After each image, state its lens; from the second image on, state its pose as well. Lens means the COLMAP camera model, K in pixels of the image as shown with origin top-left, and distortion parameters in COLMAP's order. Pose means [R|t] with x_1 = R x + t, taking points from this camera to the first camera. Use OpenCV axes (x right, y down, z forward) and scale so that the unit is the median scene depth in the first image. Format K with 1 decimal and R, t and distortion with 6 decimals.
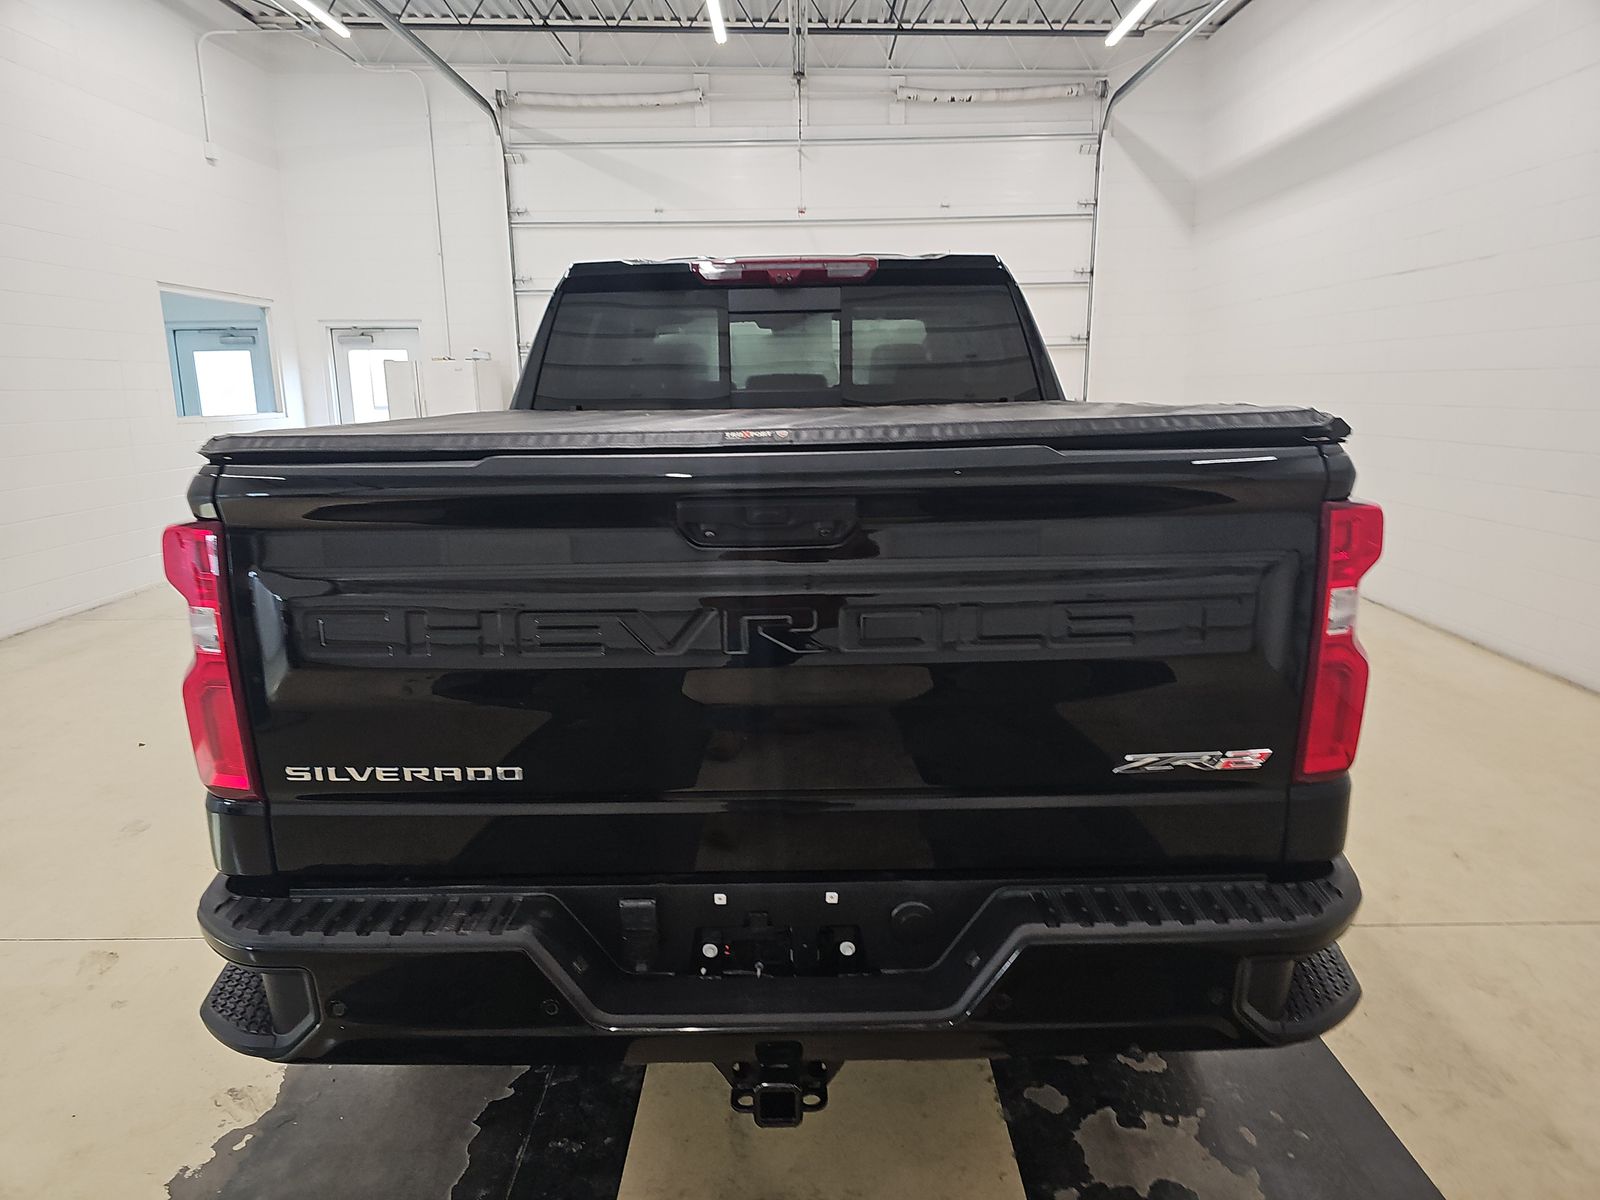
lens RADIAL K [[1031.6, 0, 801.7], [0, 1031.6, 612.3], [0, 0, 1]] dist [0.029961, -0.035406]
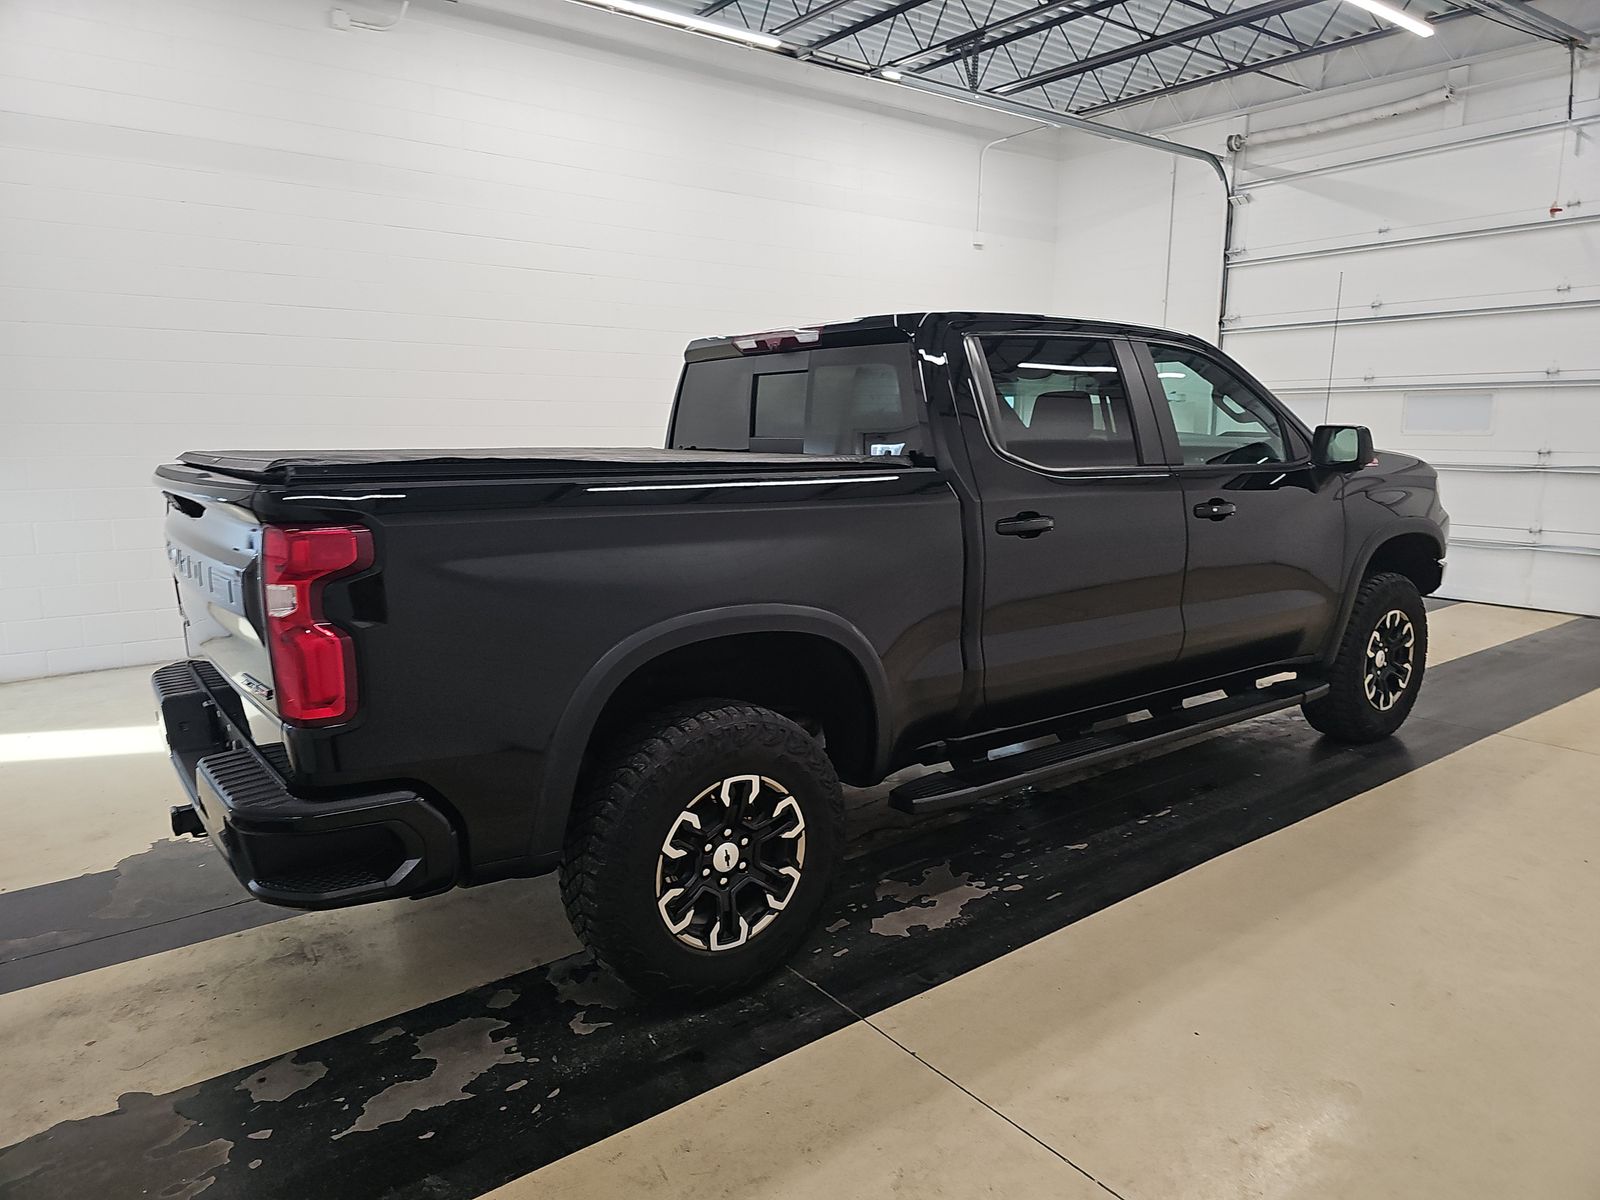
lens RADIAL K [[1031.6, 0, 797.2], [0, 1031.6, 599.1], [0, 0, 1]] dist [0.029961, -0.035406]
pose [[0.609644, 0.139686, -0.780271, 0.305785], [-0.174634, 0.983833, 0.039683, -0.027359], [0.773200, 0.112069, 0.624182, 0.097171]]
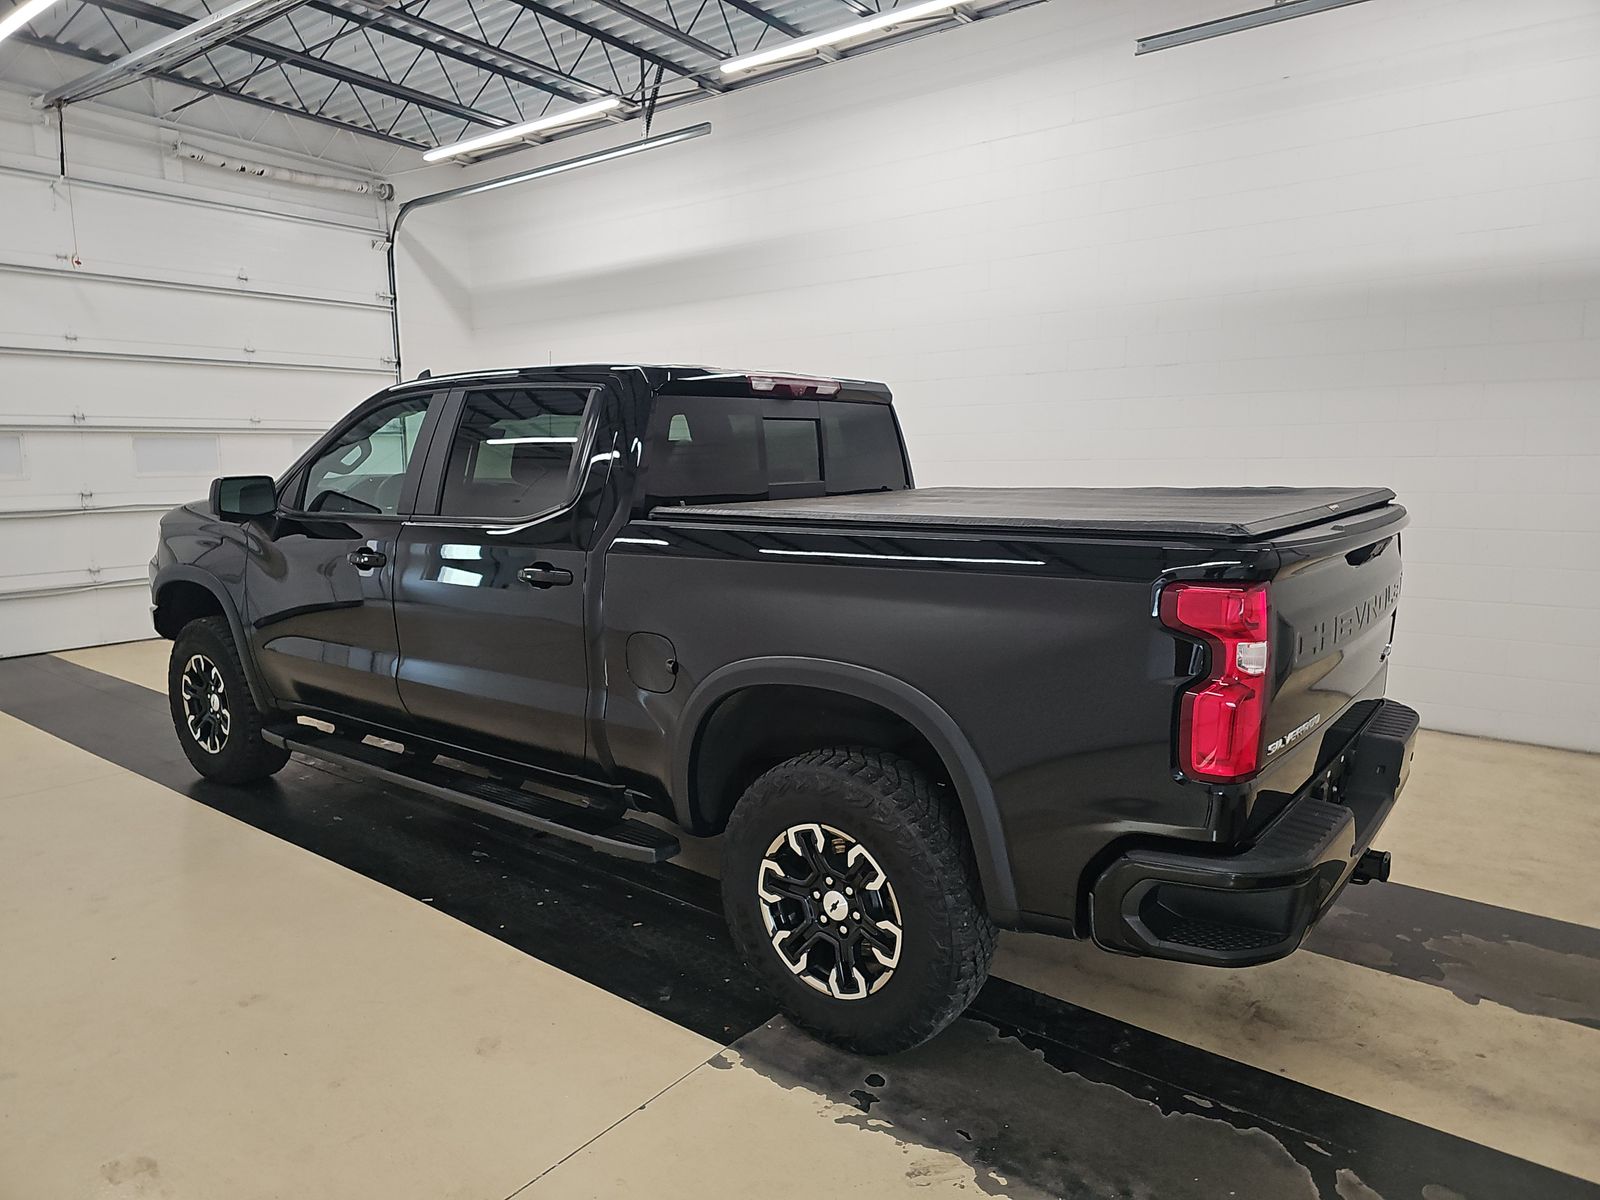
lens RADIAL K [[1031.6, 0, 805.6], [0, 1031.6, 591.1], [0, 0, 1]] dist [0.029961, -0.035406]
pose [[0.609613, -0.095918, 0.786875, -0.311834], [0.170473, 0.985290, -0.011965, -0.024053], [-0.774152, 0.141435, 0.616997, 0.086610]]
